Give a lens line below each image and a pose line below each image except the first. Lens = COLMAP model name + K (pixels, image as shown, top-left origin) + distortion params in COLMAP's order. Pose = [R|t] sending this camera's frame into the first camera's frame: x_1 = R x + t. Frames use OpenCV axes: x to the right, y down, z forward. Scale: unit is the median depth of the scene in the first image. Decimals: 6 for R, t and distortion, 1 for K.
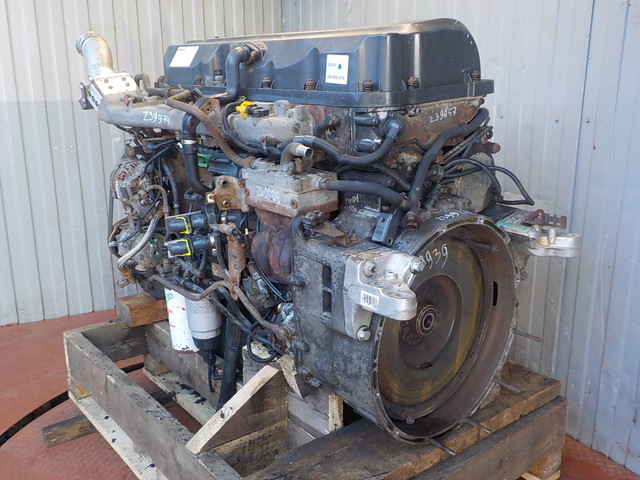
lens RADIAL K [[561.2, 0, 335.1], [0, 561.2, 237.9], [0, 0, 1]] dist [0.001298, -0.012687]
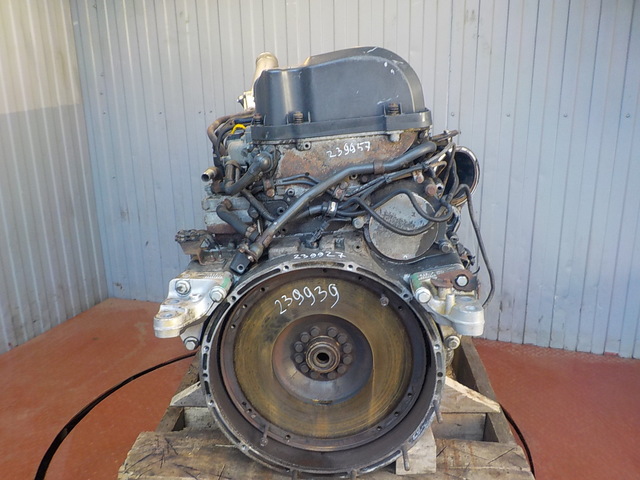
lens RADIAL K [[564.8, 0, 335.4], [0, 564.8, 239.0], [0, 0, 1]] dist [0.003704, -0.004921]
pose [[0.758430, 0.168125, -0.629697, 0.814400], [-0.155128, 0.984956, 0.076136, -0.142434], [0.633024, 0.039940, 0.773101, 0.259973]]
